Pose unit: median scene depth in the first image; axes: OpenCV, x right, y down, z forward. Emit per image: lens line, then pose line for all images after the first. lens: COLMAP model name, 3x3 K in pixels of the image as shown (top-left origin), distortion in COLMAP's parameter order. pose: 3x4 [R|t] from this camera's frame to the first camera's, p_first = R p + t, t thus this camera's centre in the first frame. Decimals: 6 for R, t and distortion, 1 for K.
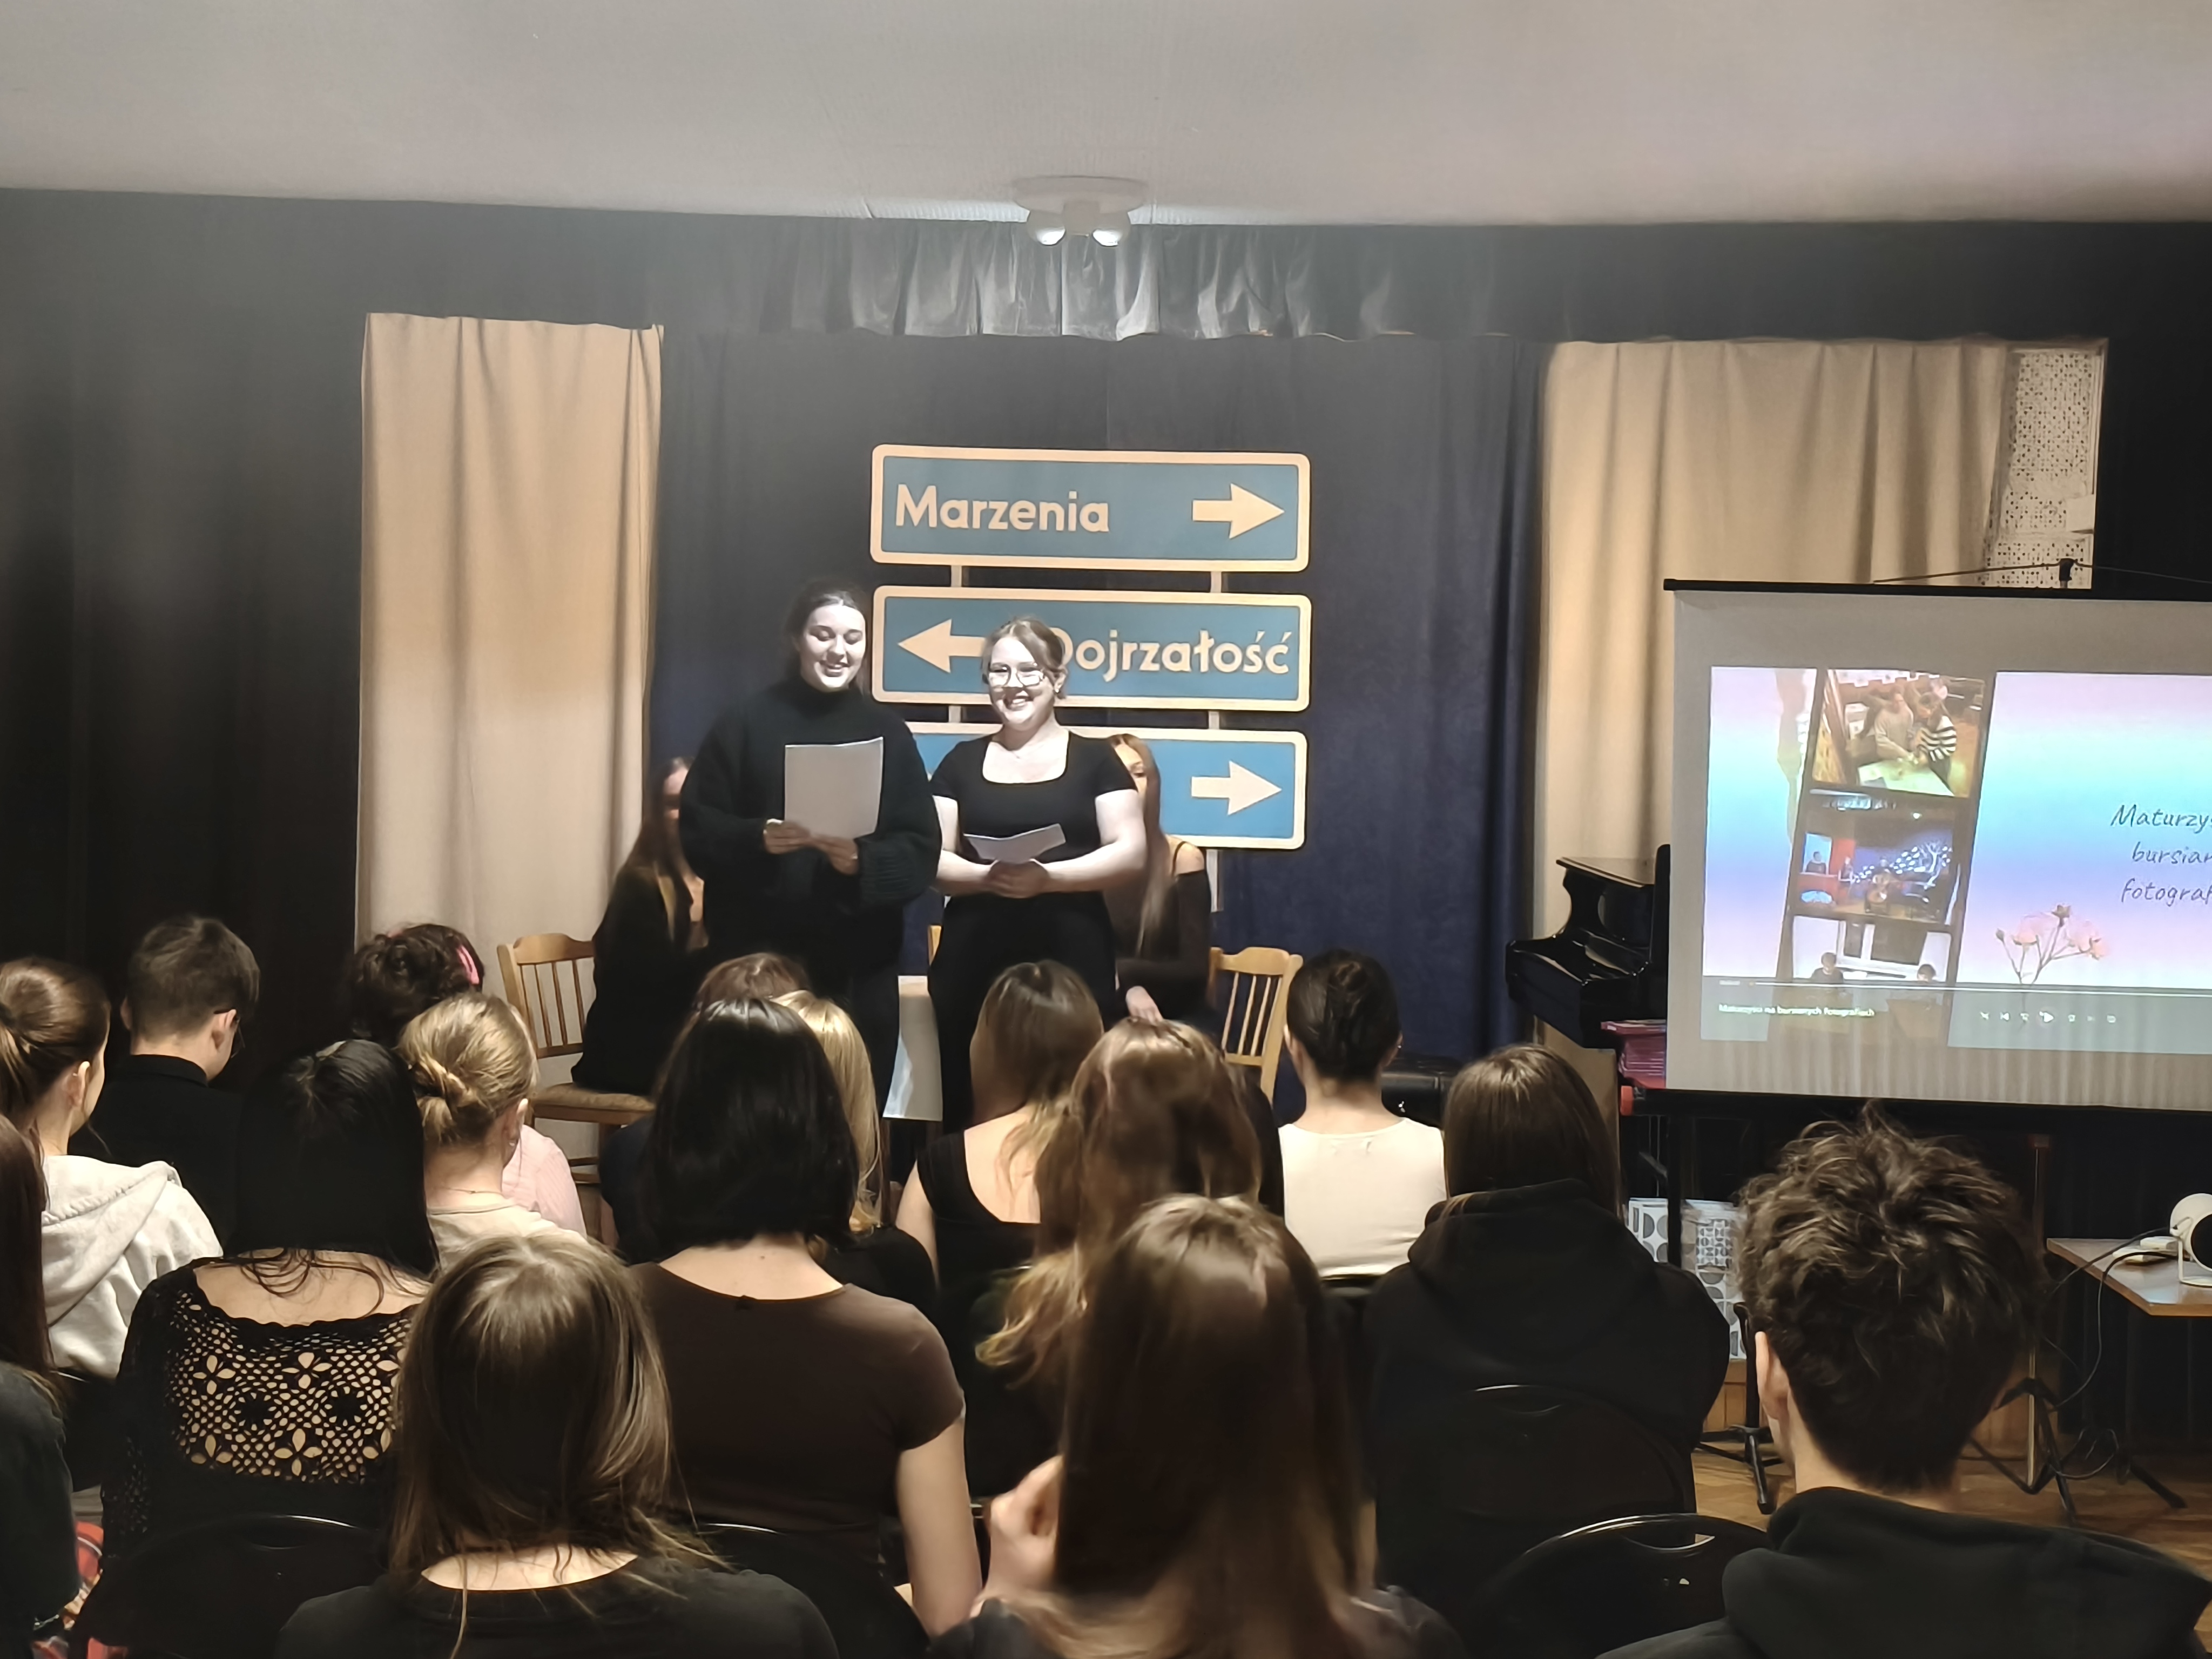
lens RADIAL K [[3796.2, 0, 1106.0], [0, 3796.2, 829.5], [0, 0, 1]] dist [0.030994, 0.045149]
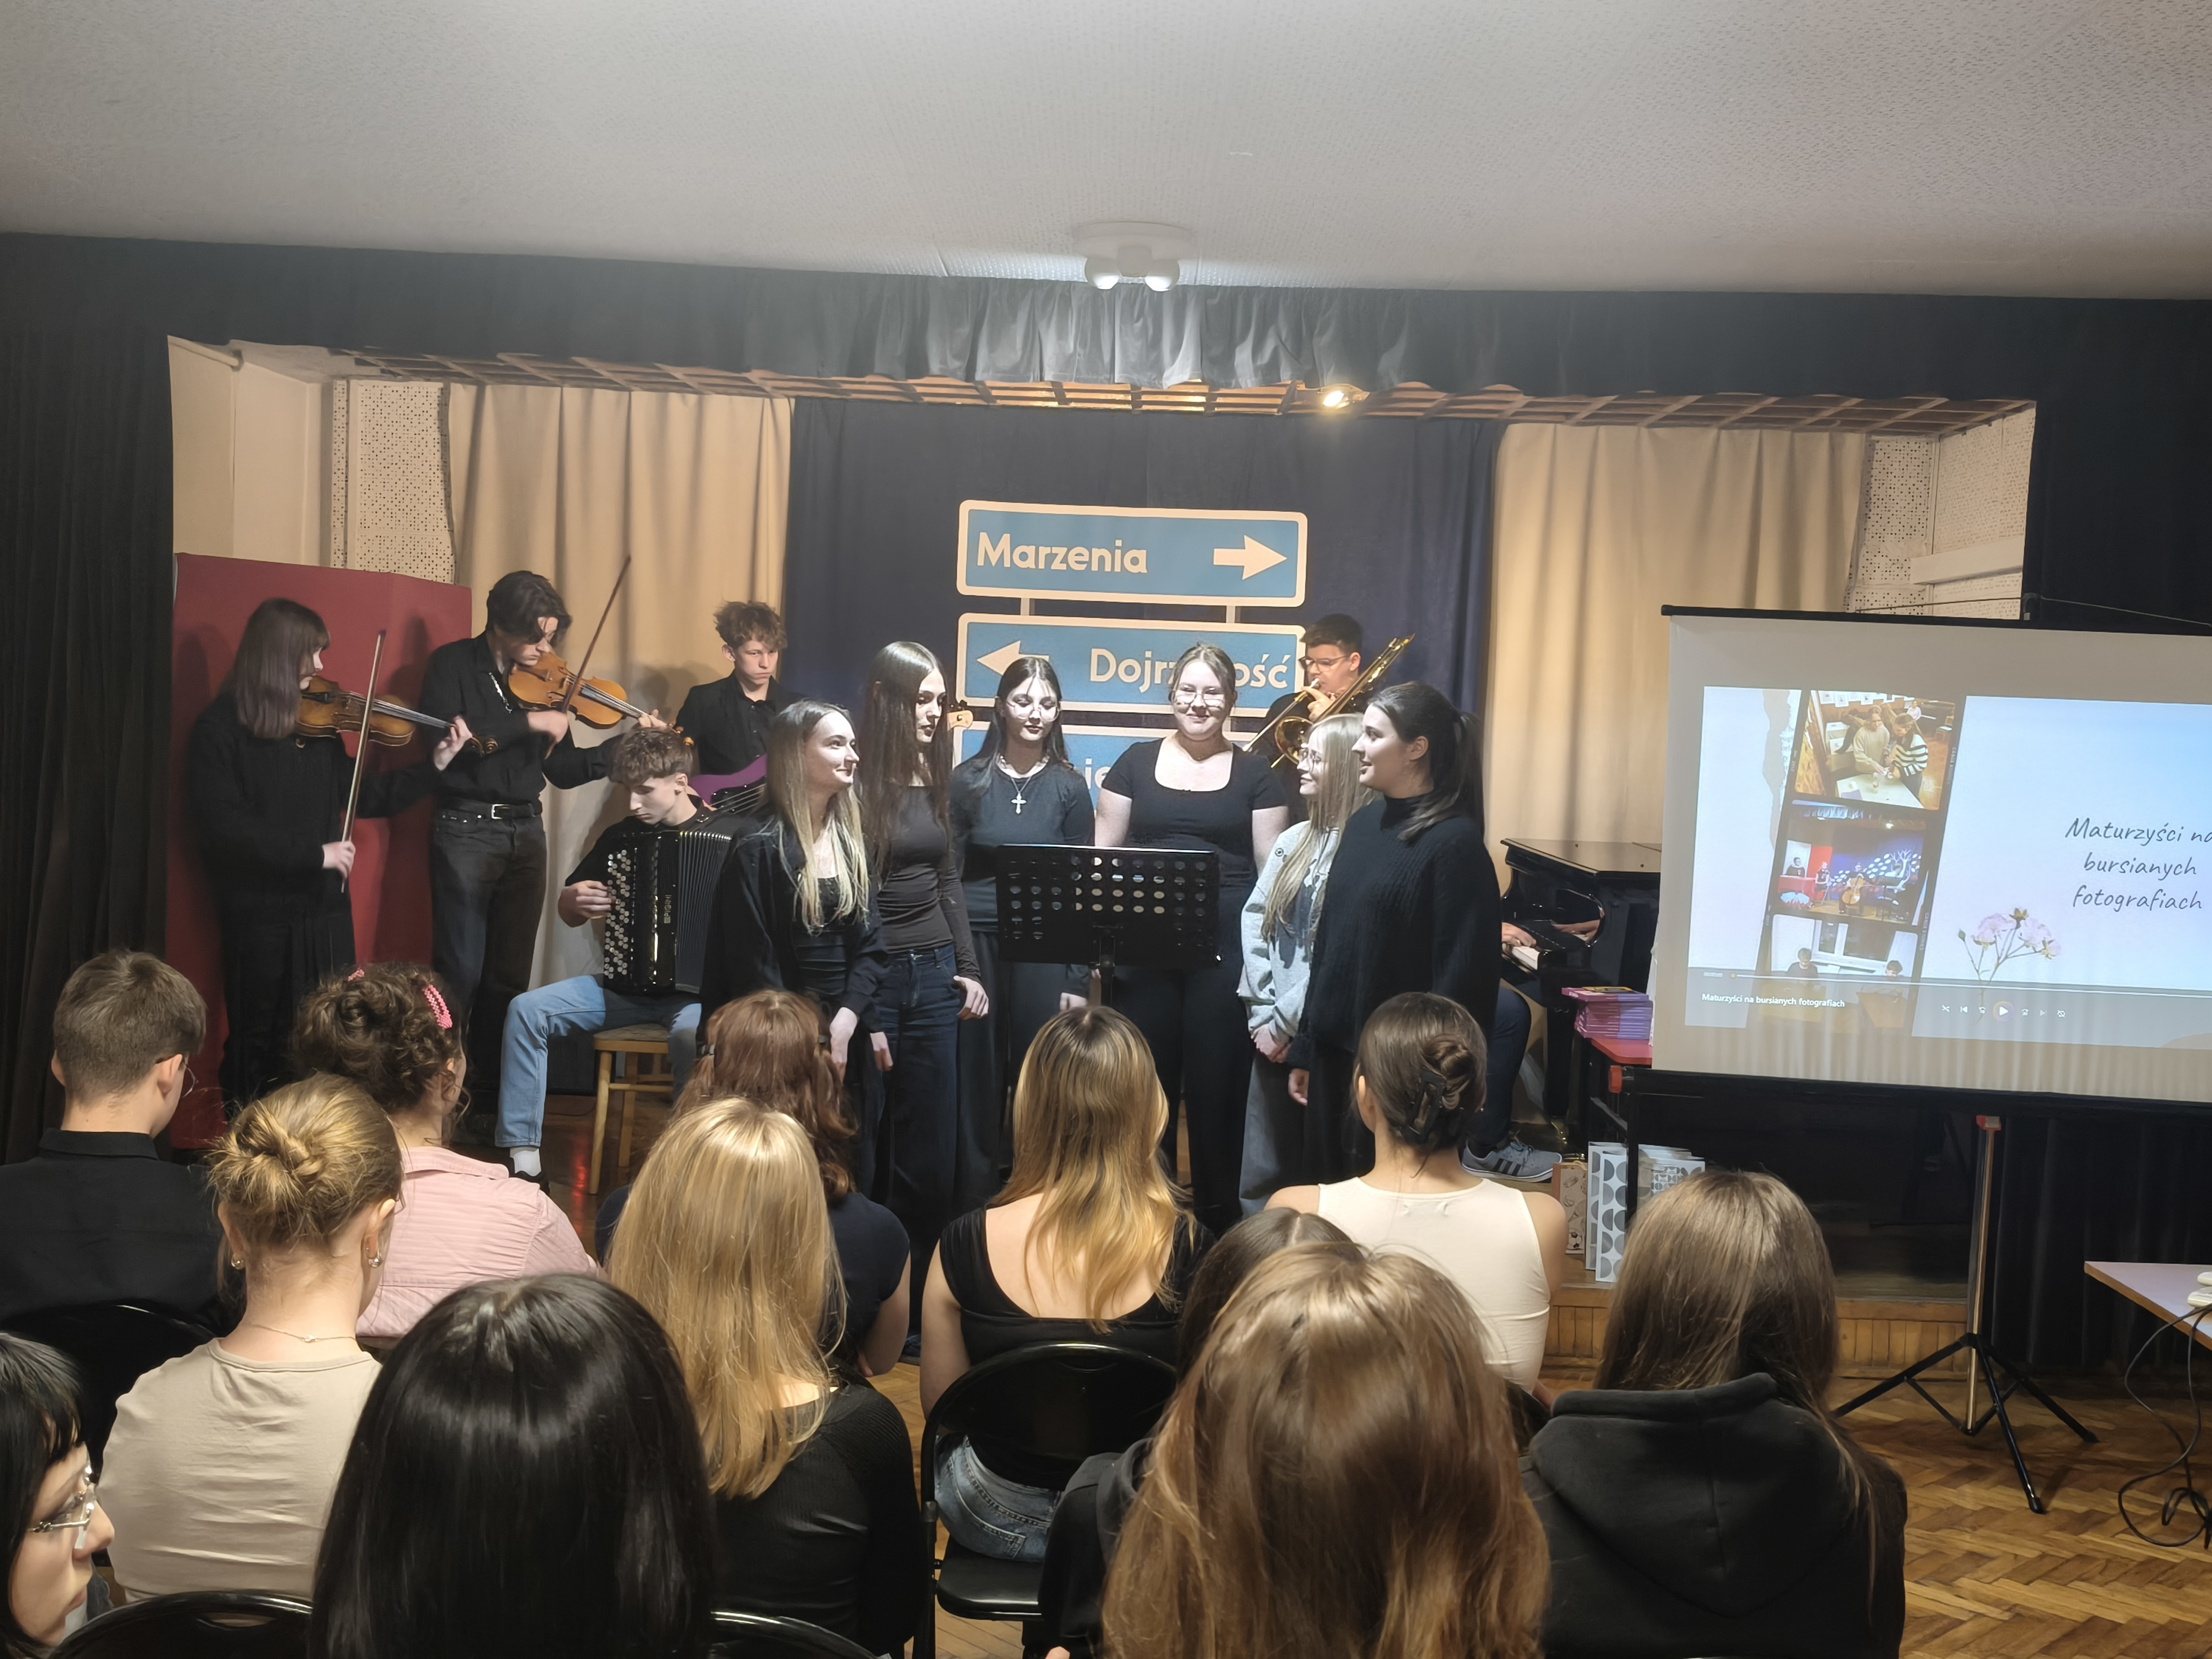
lens RADIAL K [[2196.7, 0, 1106.0], [0, 2196.7, 829.5], [0, 0, 1]] dist [0.139491, -0.519046]
pose [[0.999834, 0.015891, -0.008901, -0.006473], [-0.015674, 0.999592, 0.023891, -0.014101], [0.009277, -0.023747, 0.999675, 0.358234]]
